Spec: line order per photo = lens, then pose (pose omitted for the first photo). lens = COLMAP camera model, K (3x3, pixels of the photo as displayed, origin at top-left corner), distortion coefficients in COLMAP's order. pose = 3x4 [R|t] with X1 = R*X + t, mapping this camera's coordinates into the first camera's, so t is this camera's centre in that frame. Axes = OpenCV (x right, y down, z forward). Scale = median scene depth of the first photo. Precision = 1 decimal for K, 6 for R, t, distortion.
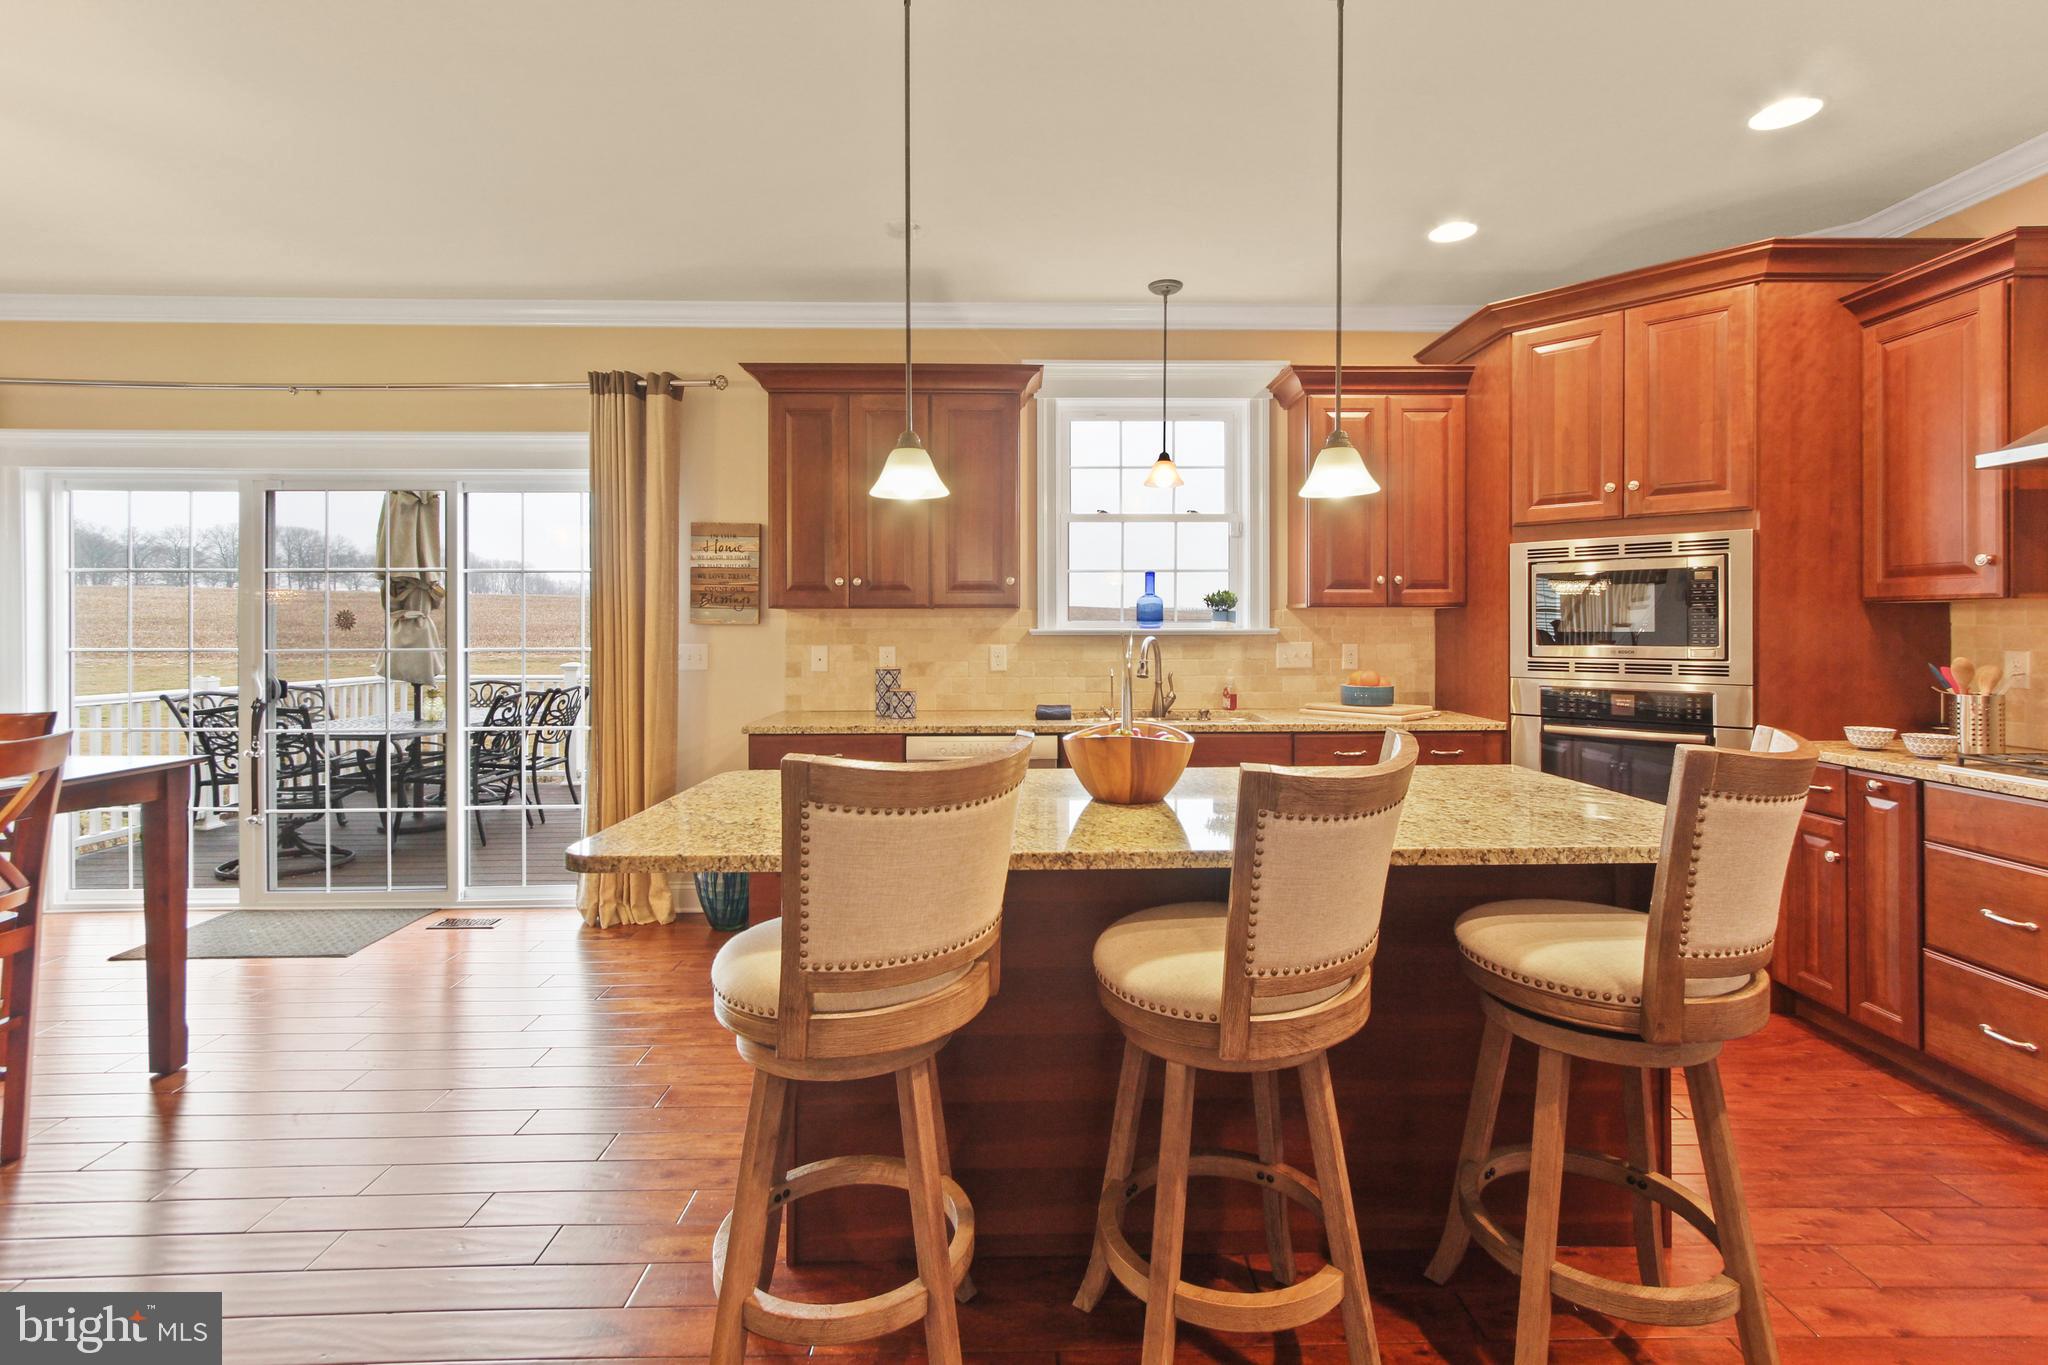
lens RADIAL K [[922.8, 0, 1025.0], [0, 922.8, 640.5], [0, 0, 1]] dist [0.002552, 0.000583]
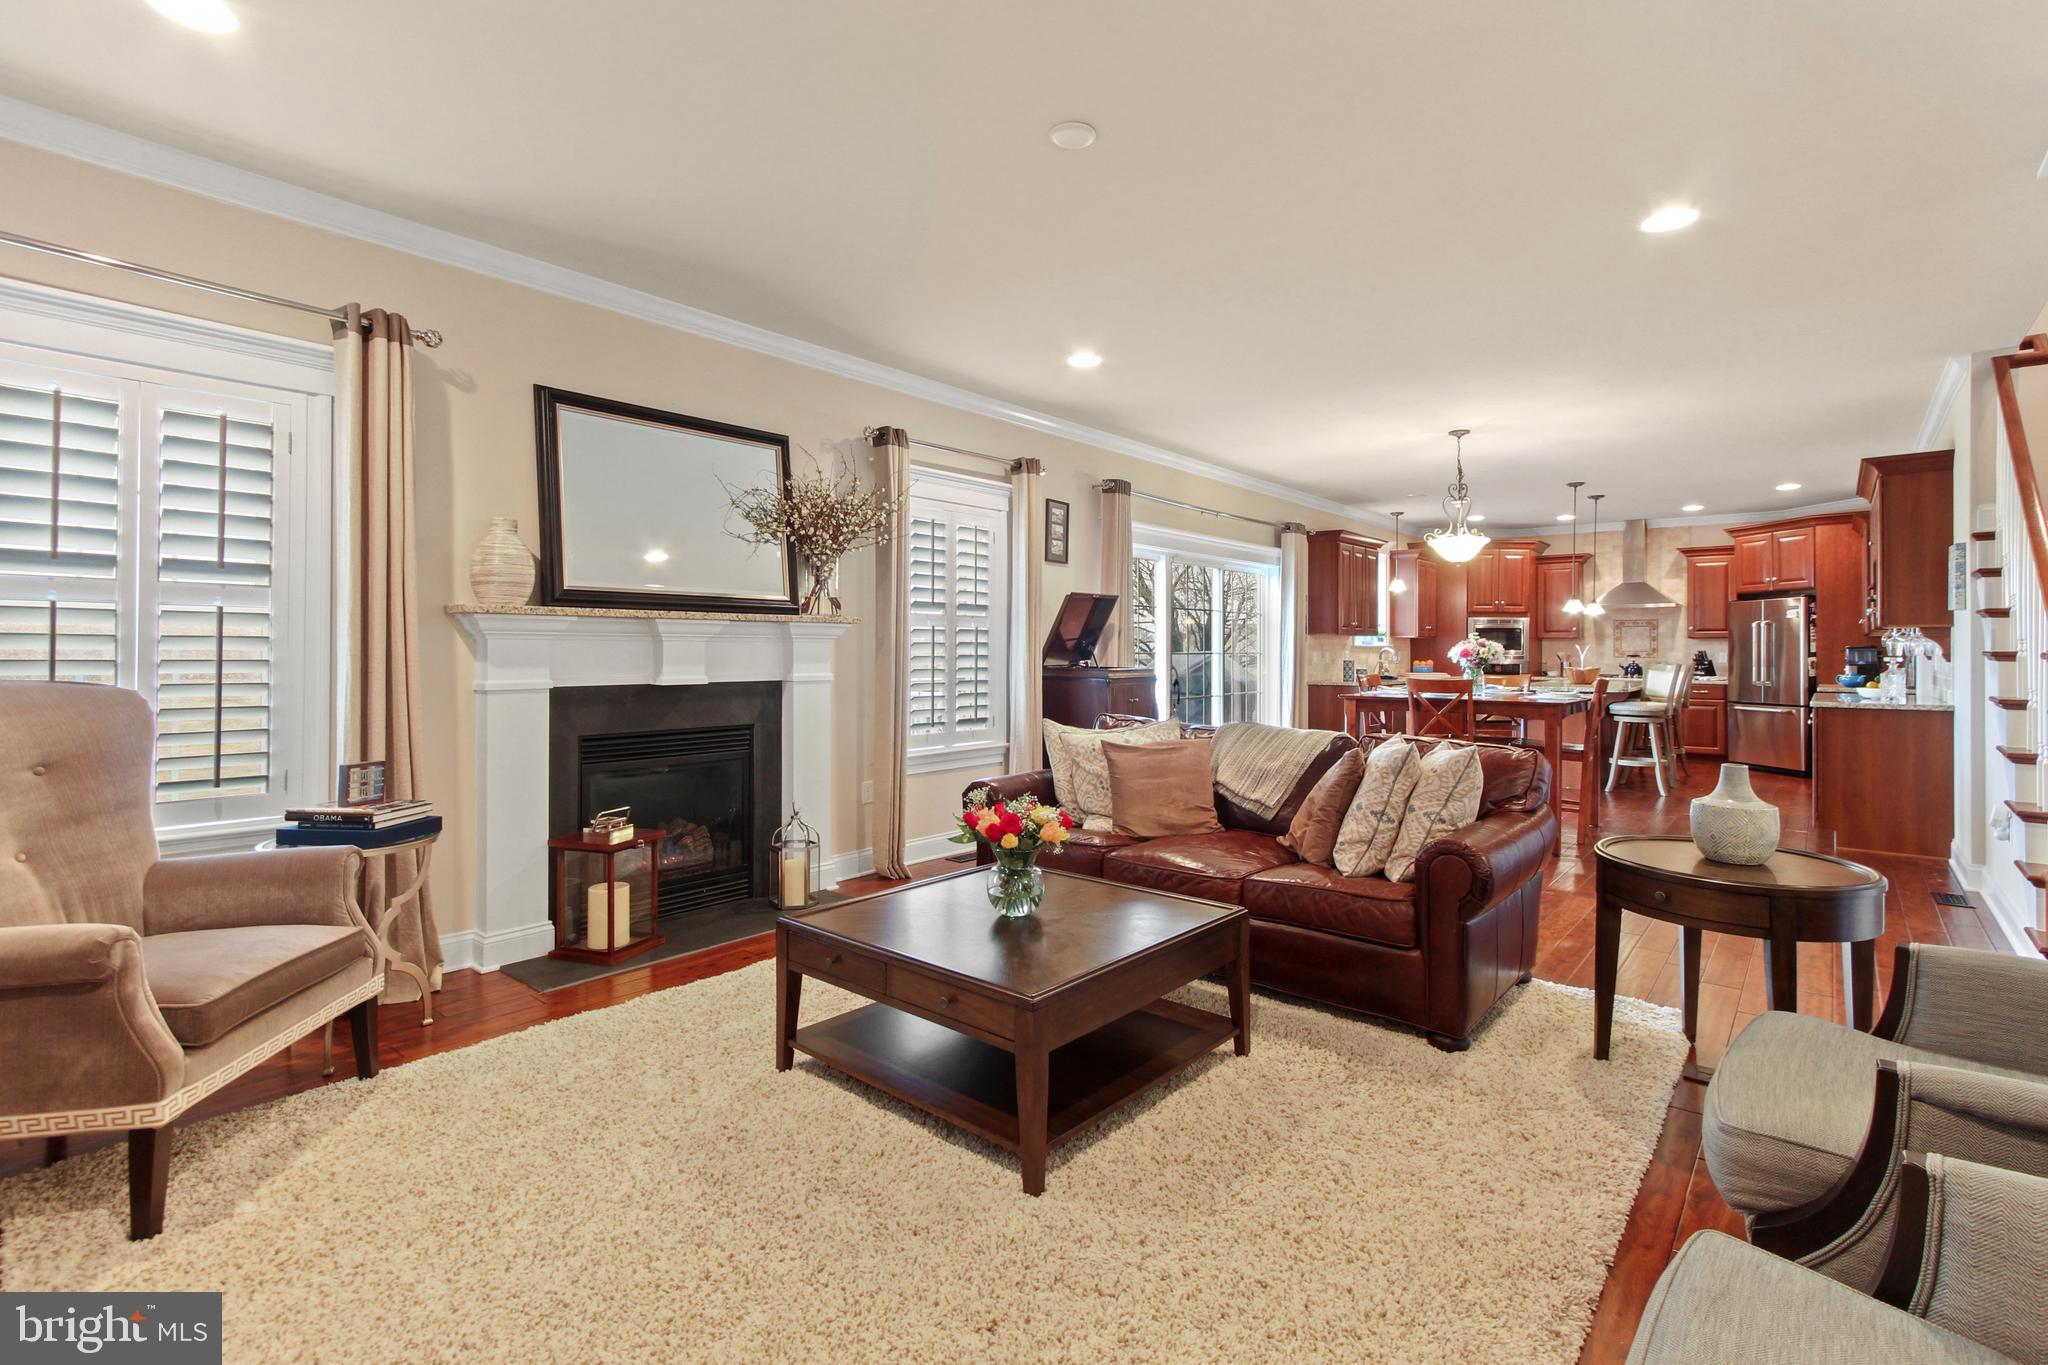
lens RADIAL K [[960.2, 0, 1022.3], [0, 960.2, 648.0], [0, 0, 1]] dist [0.000304, 0.001073]
pose [[0.664953, 0.005945, 0.746861, -2.593054], [0.006093, 0.999892, -0.013384, 0.027223], [-0.746860, 0.013451, 0.664845, -0.008182]]
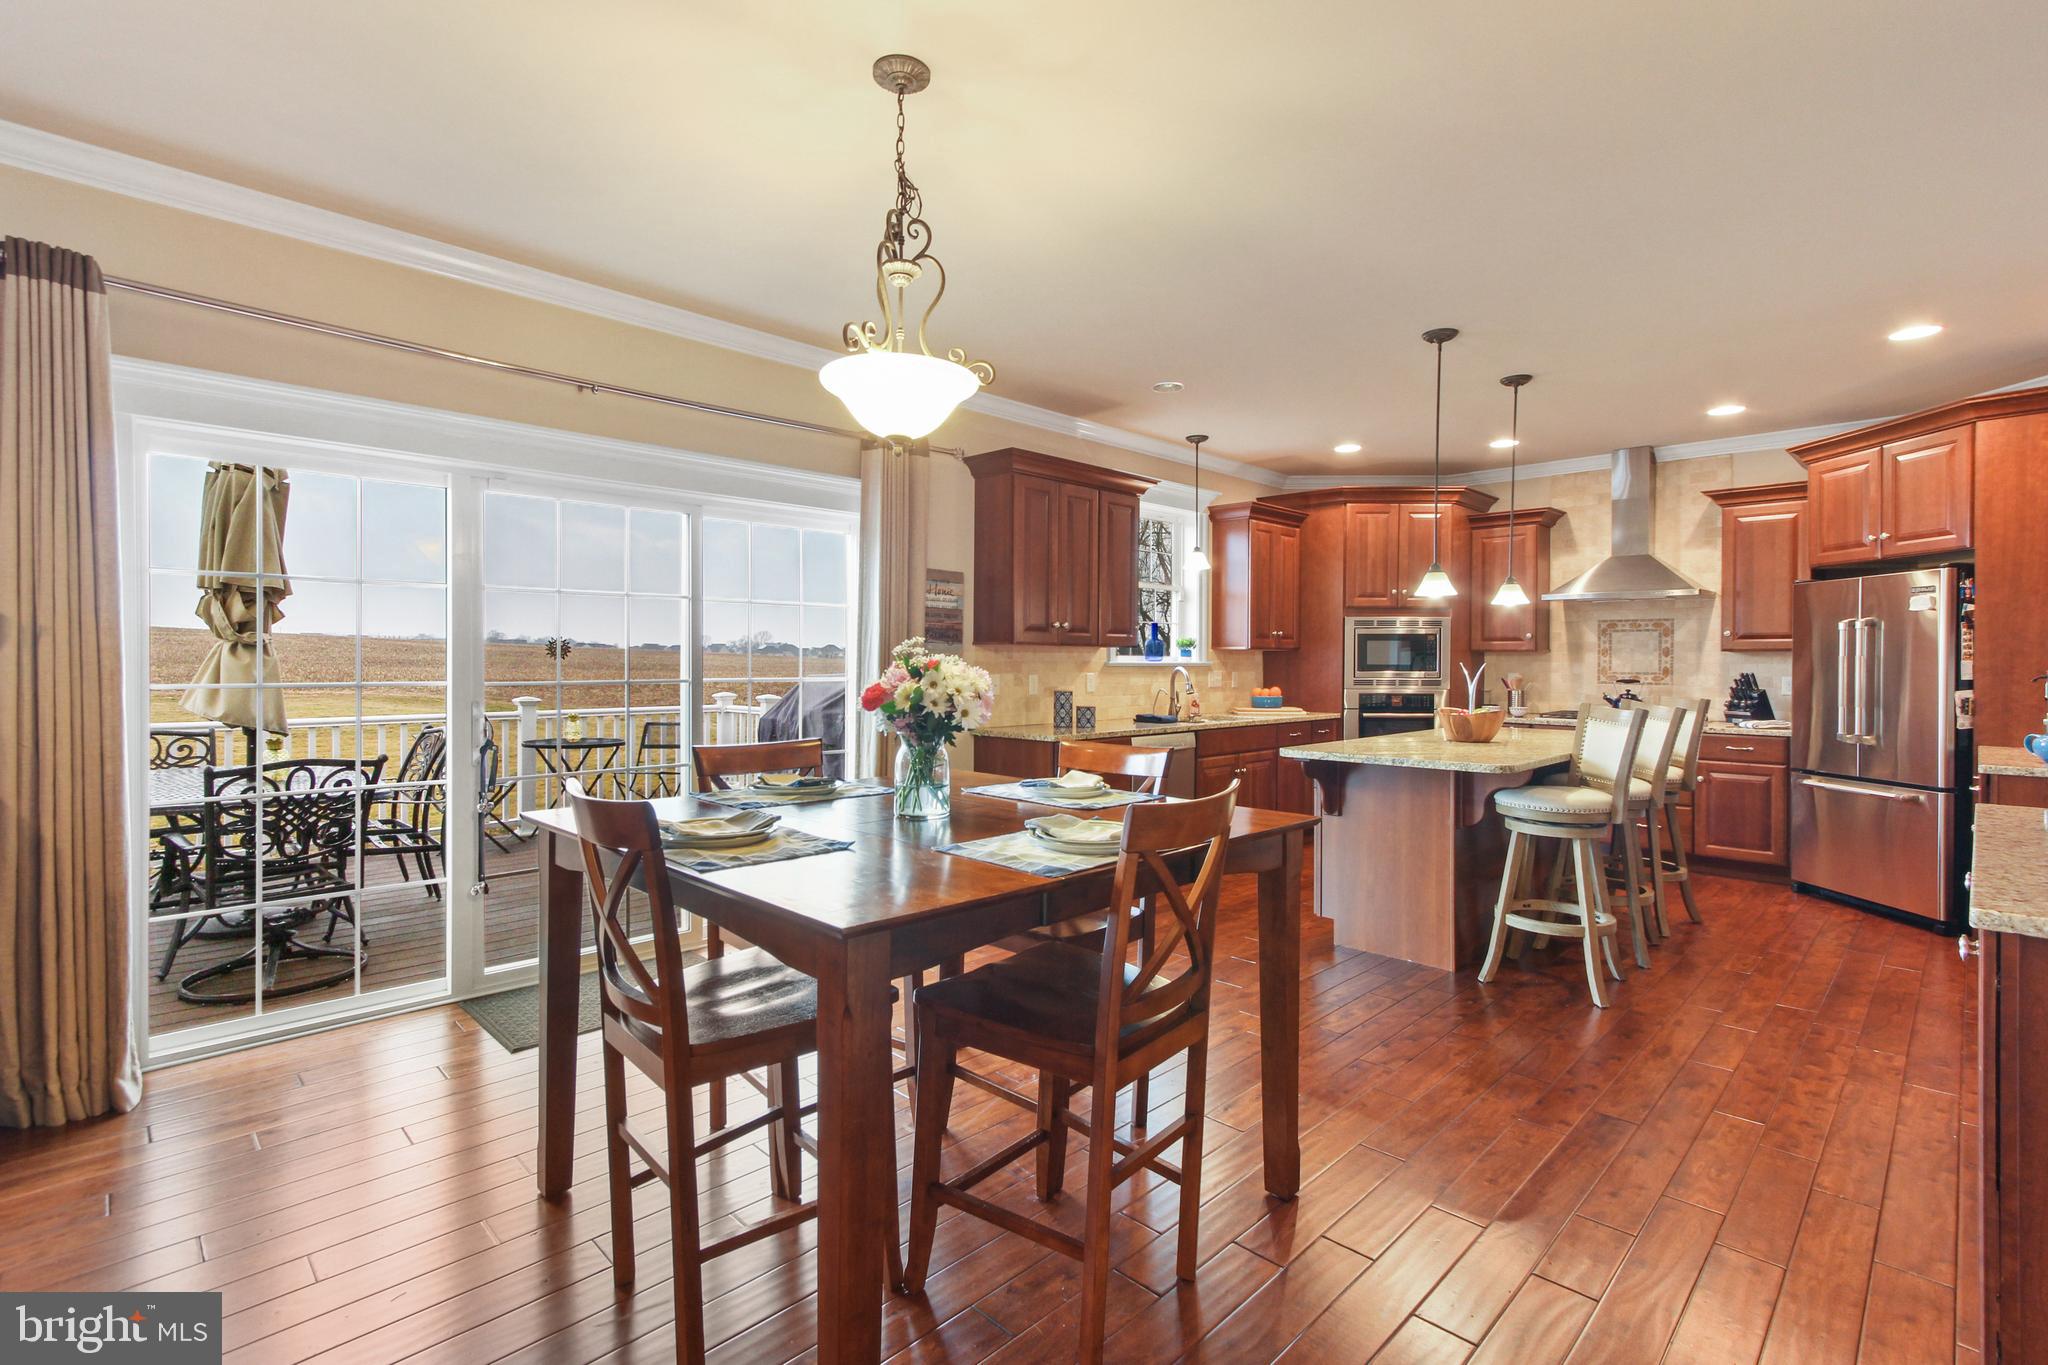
lens RADIAL K [[940.4, 0, 1019.7], [0, 940.4, 671.6], [0, 0, 1]] dist [0.000625, 0.000223]
pose [[0.732174, -0.002682, 0.681112, -1.129598], [0.003832, 0.999993, -0.000181, 0.002717], [-0.681107, 0.002742, 0.732179, 0.057880]]
